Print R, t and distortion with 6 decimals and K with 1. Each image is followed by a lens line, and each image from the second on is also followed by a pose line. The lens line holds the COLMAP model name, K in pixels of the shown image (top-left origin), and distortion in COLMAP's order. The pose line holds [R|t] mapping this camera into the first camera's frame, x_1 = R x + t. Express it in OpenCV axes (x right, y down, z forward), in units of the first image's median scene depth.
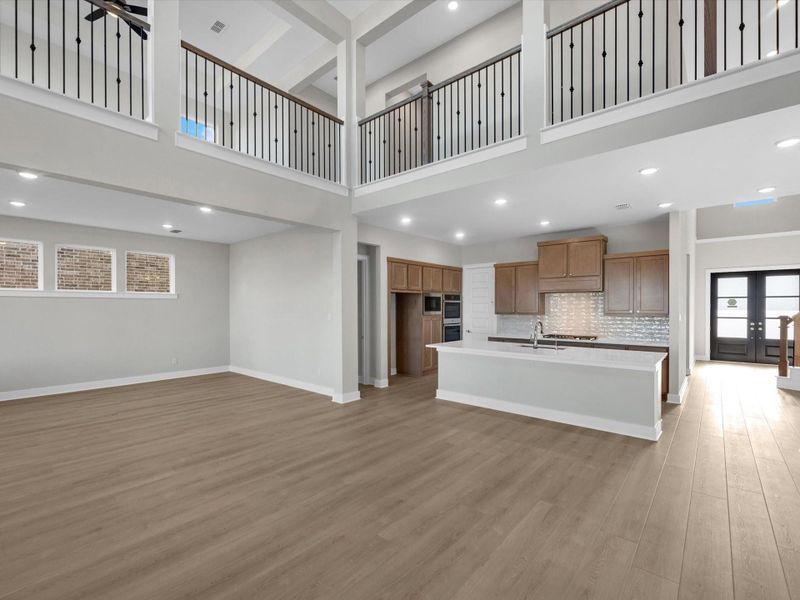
lens RADIAL K [[371.4, 0, 400.5], [0, 371.4, 307.6], [0, 0, 1]] dist [-0.001186, -0.000727]
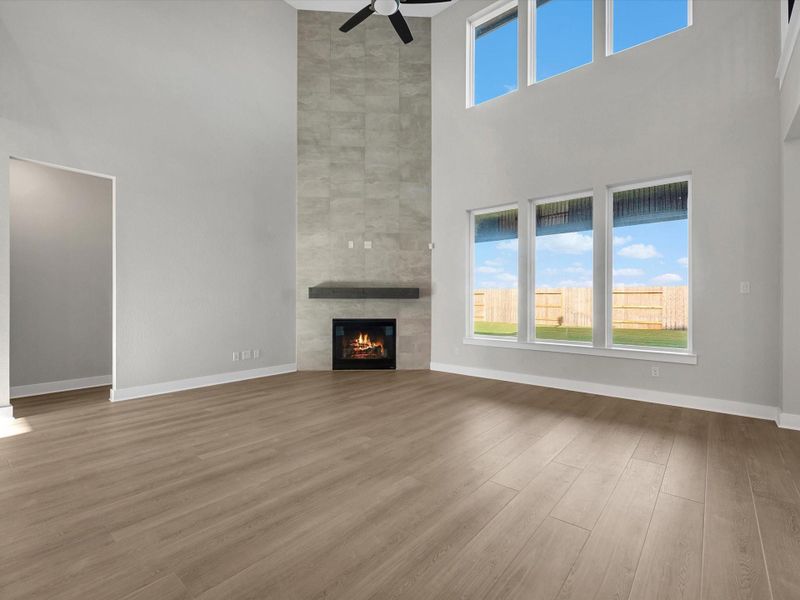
lens RADIAL K [[371.4, 0, 398.9], [0, 371.4, 300.4], [0, 0, 1]] dist [-0.001186, -0.000727]
pose [[-0.999985, 0.000502, -0.005506, -0.091866], [0.000472, 0.999986, 0.005320, 0.072274], [0.005509, 0.005317, -0.999971, 1.402307]]
